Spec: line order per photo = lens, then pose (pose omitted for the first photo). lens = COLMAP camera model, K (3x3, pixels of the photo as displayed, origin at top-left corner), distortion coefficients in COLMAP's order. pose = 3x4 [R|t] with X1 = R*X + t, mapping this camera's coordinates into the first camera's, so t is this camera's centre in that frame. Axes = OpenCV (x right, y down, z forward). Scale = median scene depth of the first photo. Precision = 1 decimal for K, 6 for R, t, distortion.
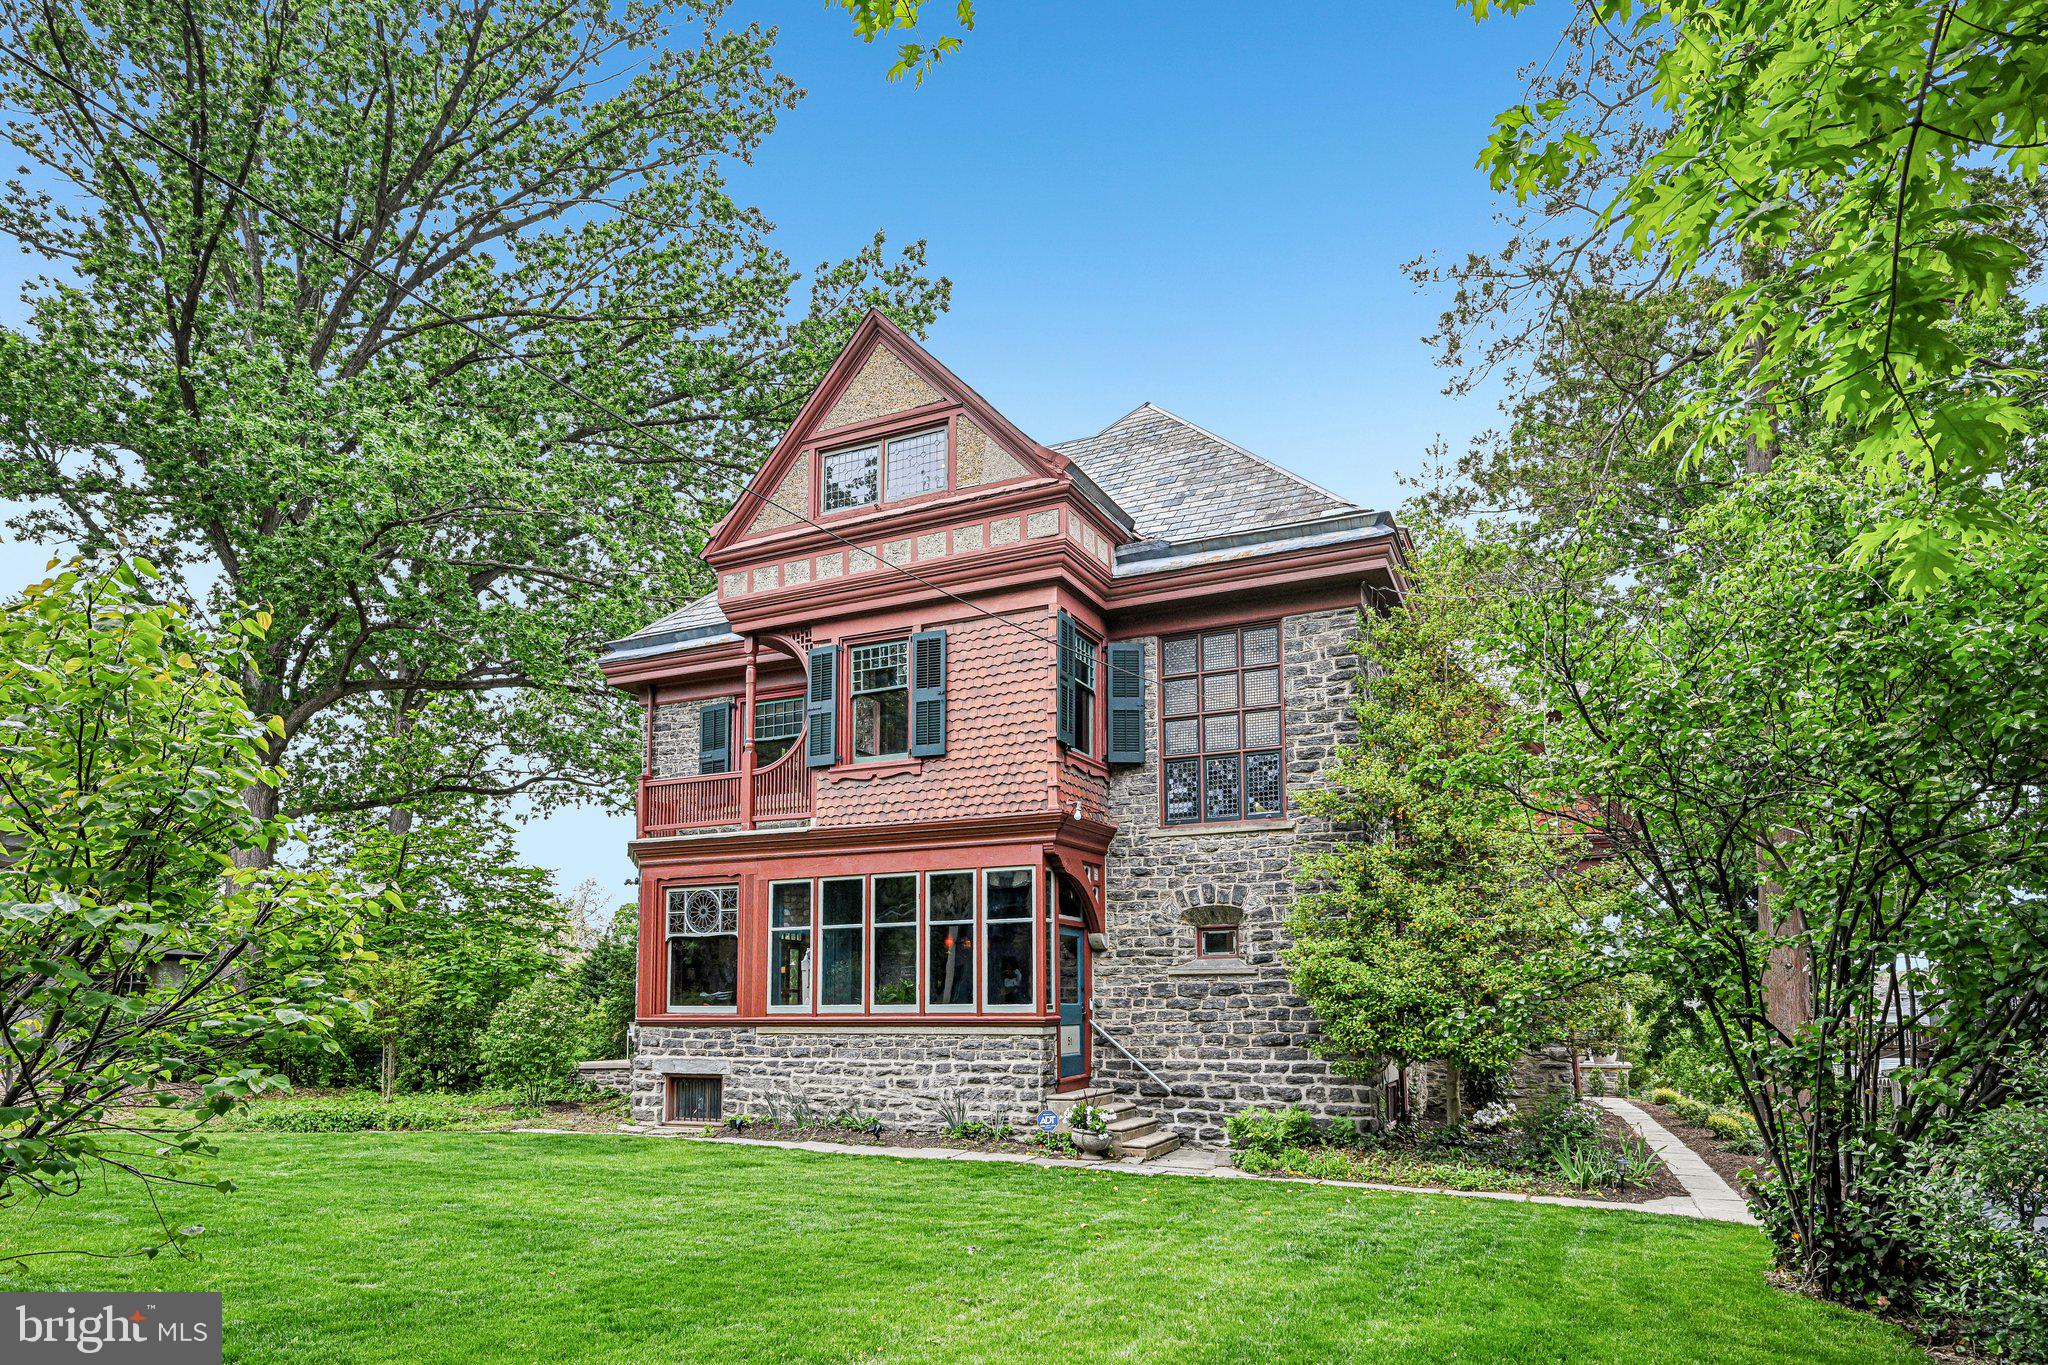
lens RADIAL K [[1223.0, 0, 952.8], [0, 1223.0, 913.1], [0, 0, 1]] dist [-0.000826, 0.000773]
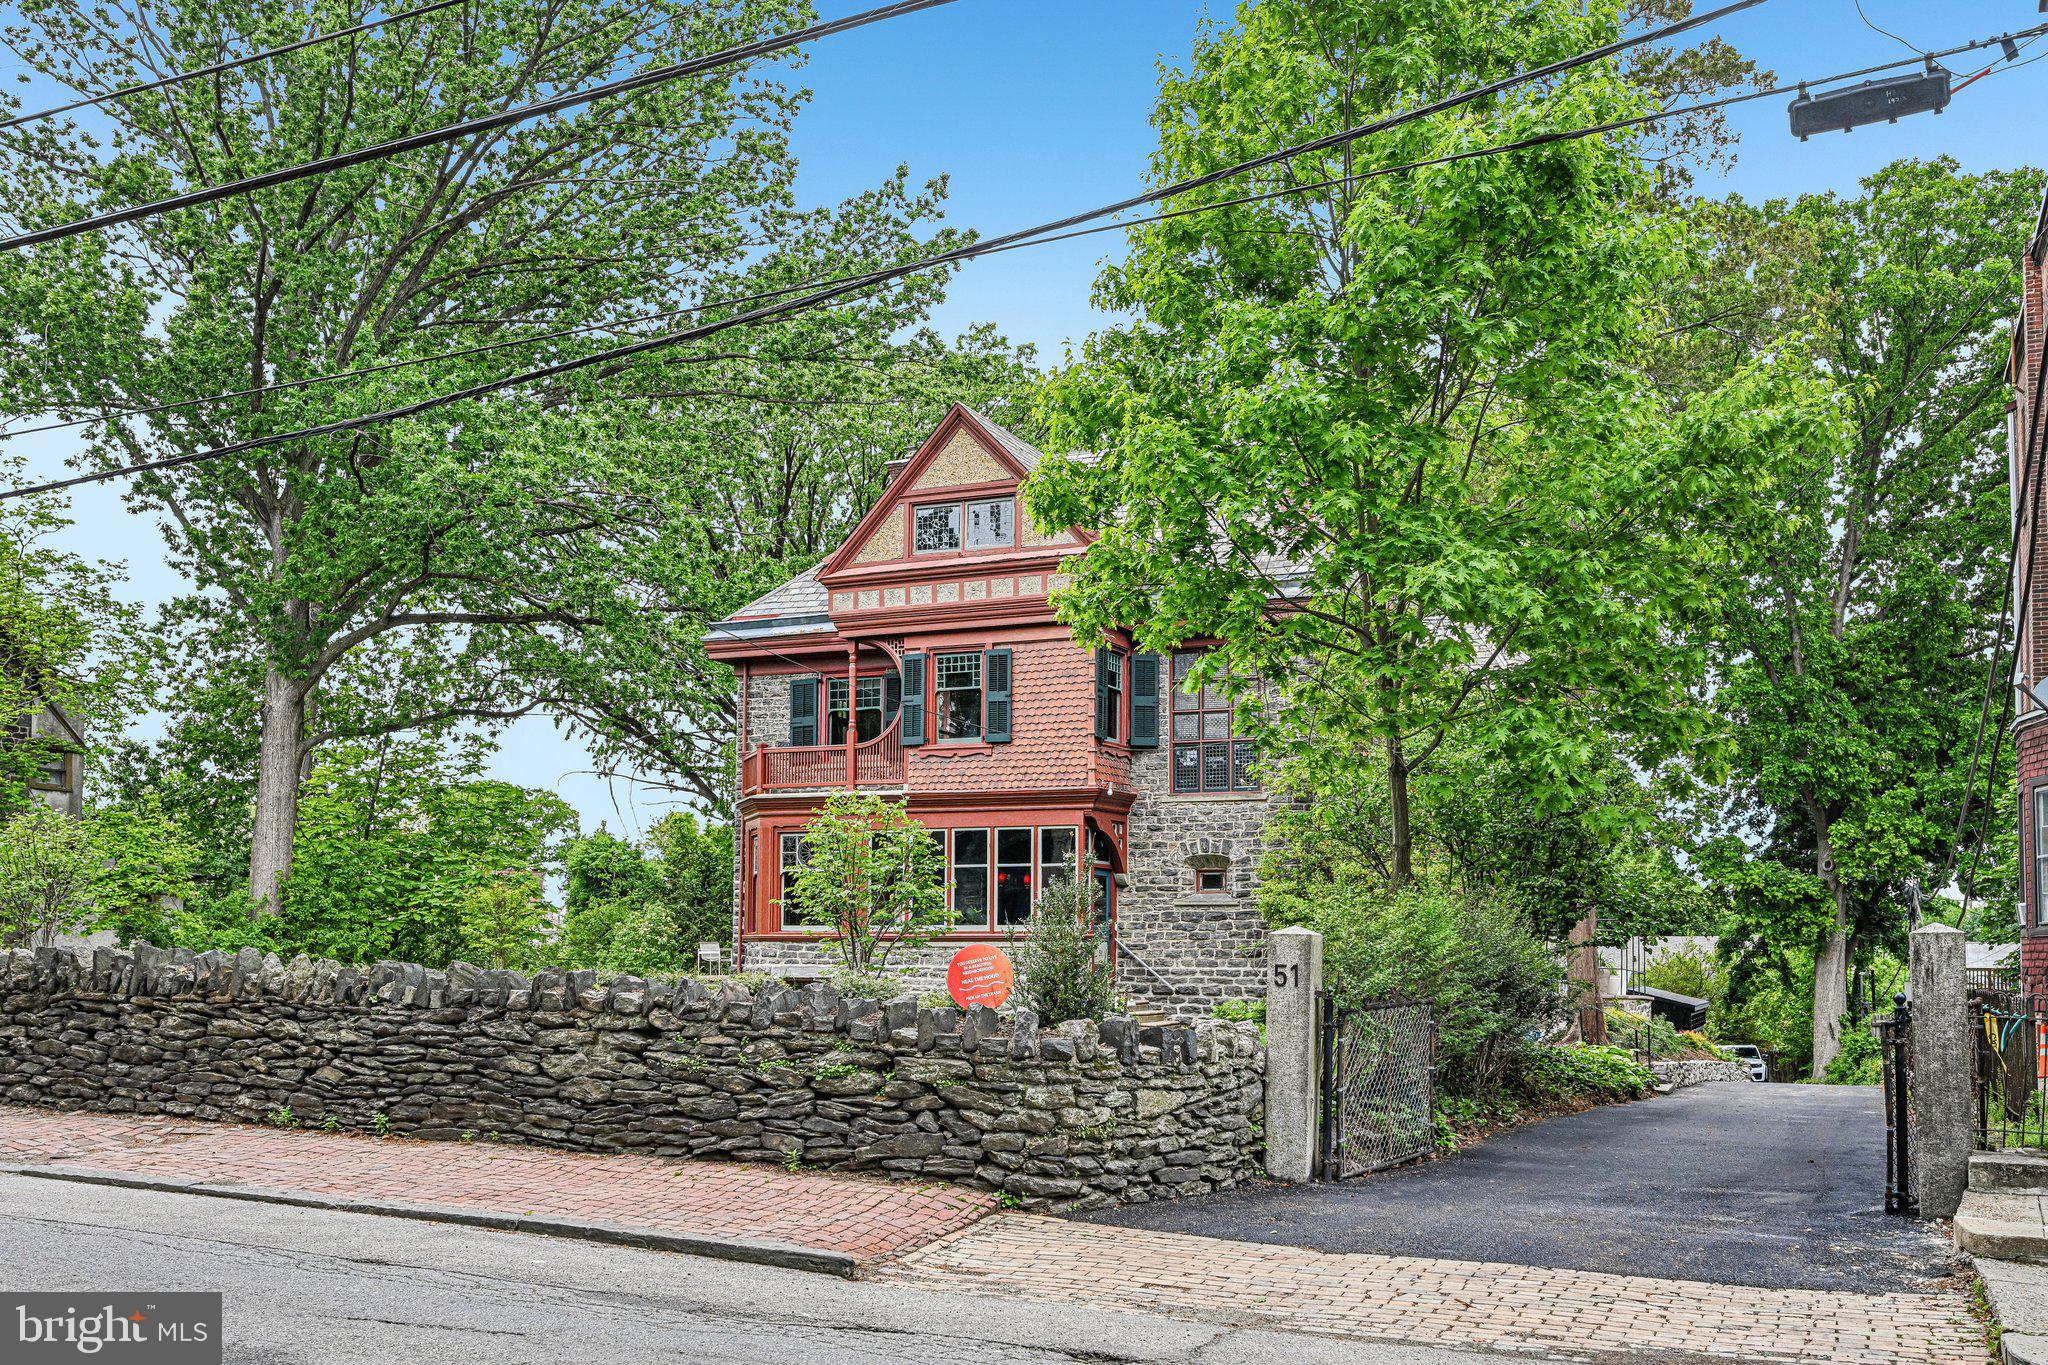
lens RADIAL K [[1849.4, 0, 801.1], [0, 1849.4, 850.0], [0, 0, 1]] dist [-0.008121, -0.004904]
pose [[0.999264, 0.008229, -0.037454, -0.157914], [-0.007342, 0.999691, 0.023765, -0.055340], [0.037638, -0.023472, 0.999016, -1.043493]]
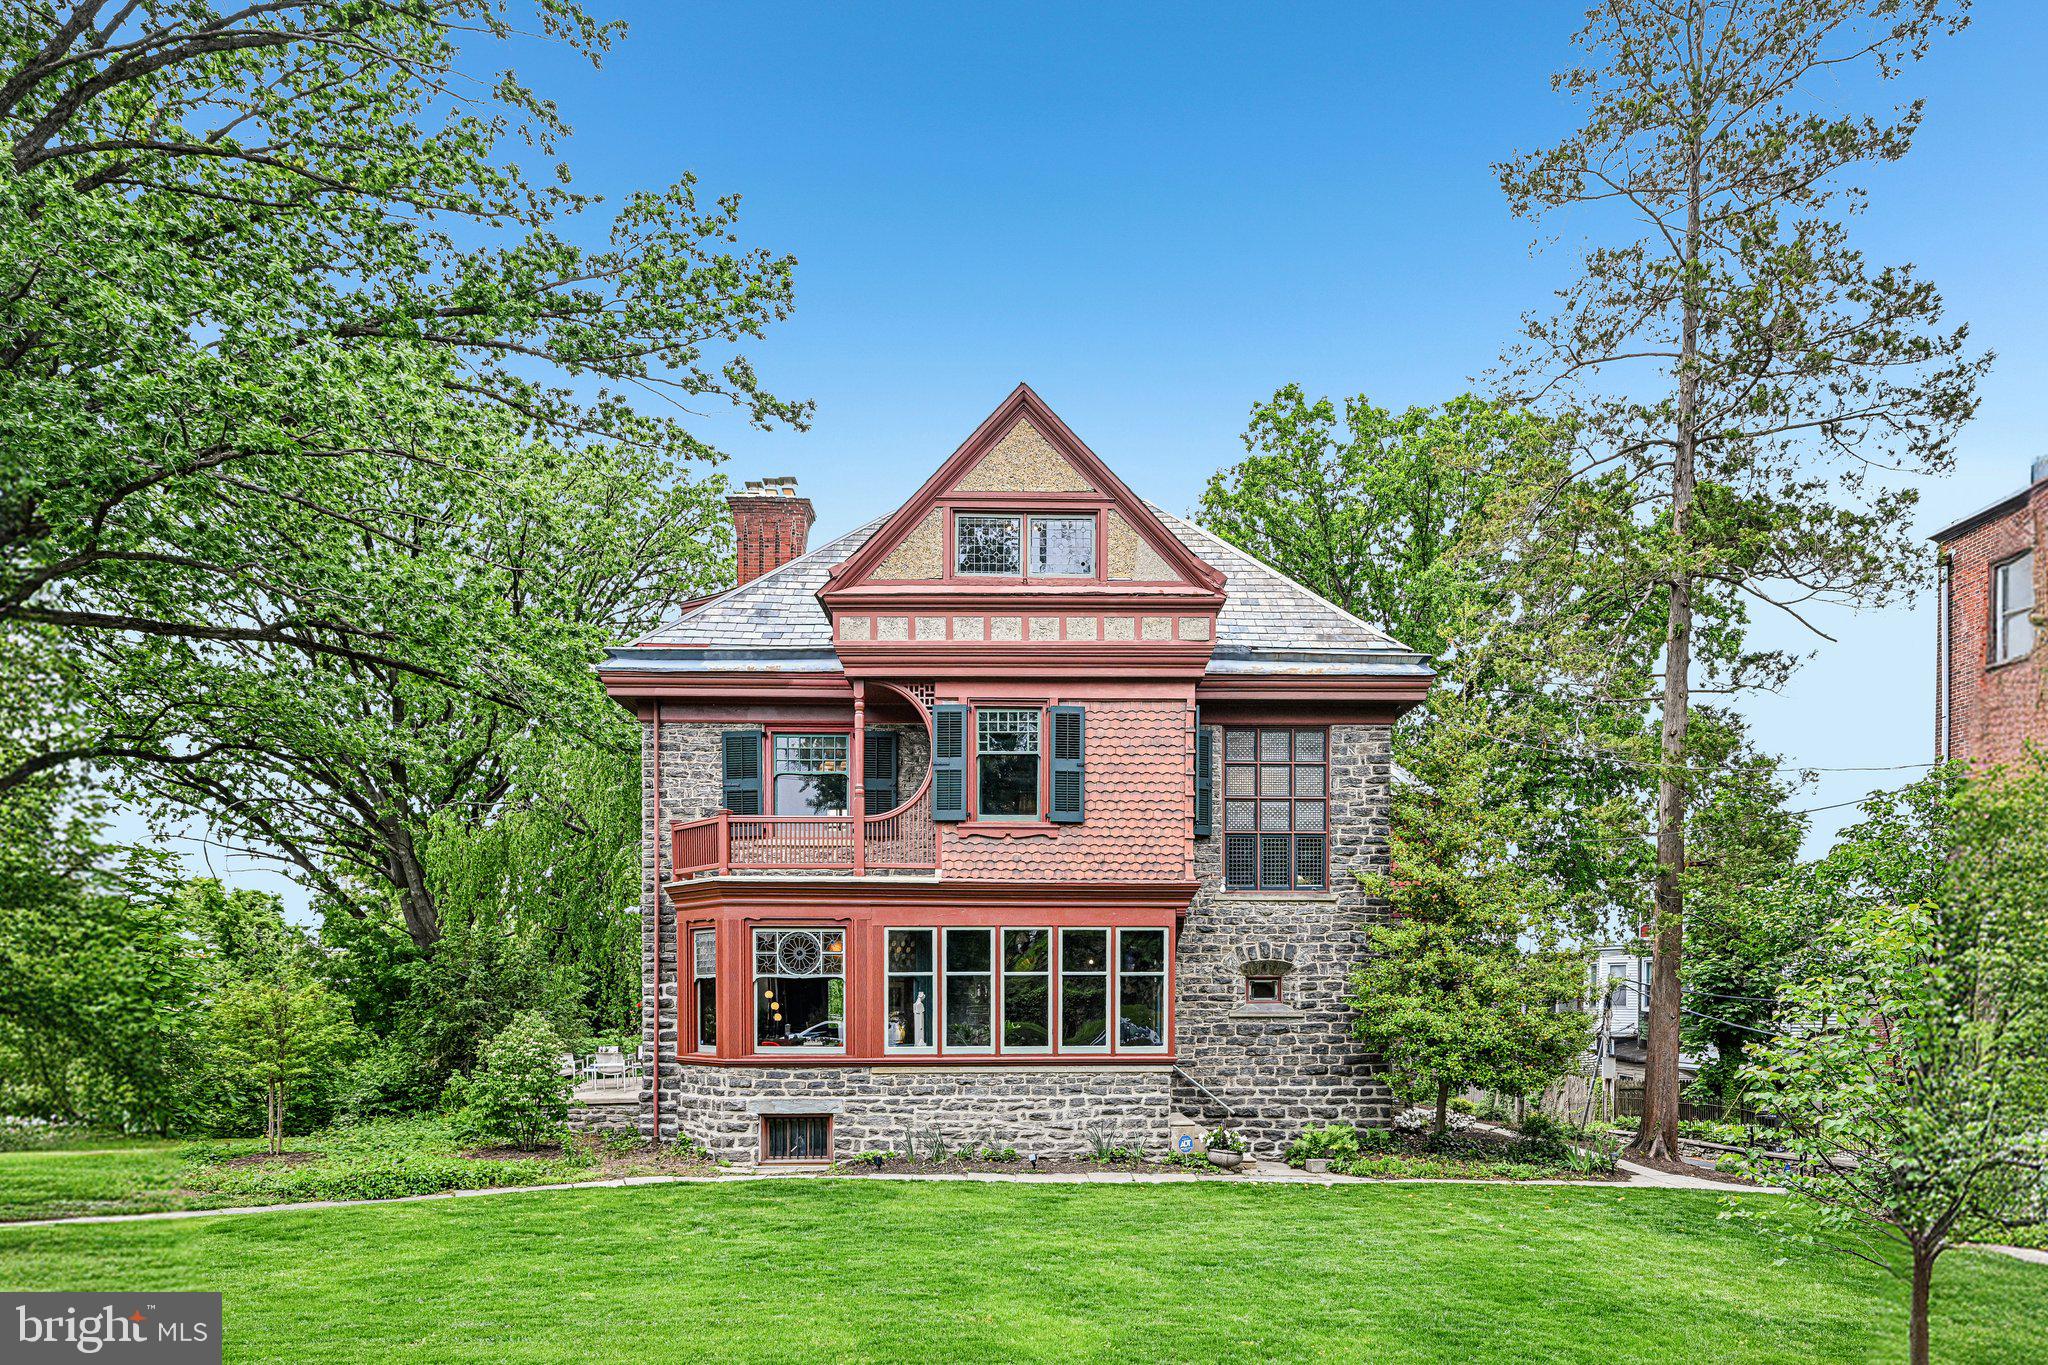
lens RADIAL K [[1320.2, 0, 966.8], [0, 1320.2, 1022.3], [0, 0, 1]] dist [-0.000784, -0.003412]
pose [[0.893370, -0.012513, 0.449147, -0.629626], [-0.033899, 0.994886, 0.095144, -0.058358], [-0.448040, -0.100225, 0.888378, -0.034708]]
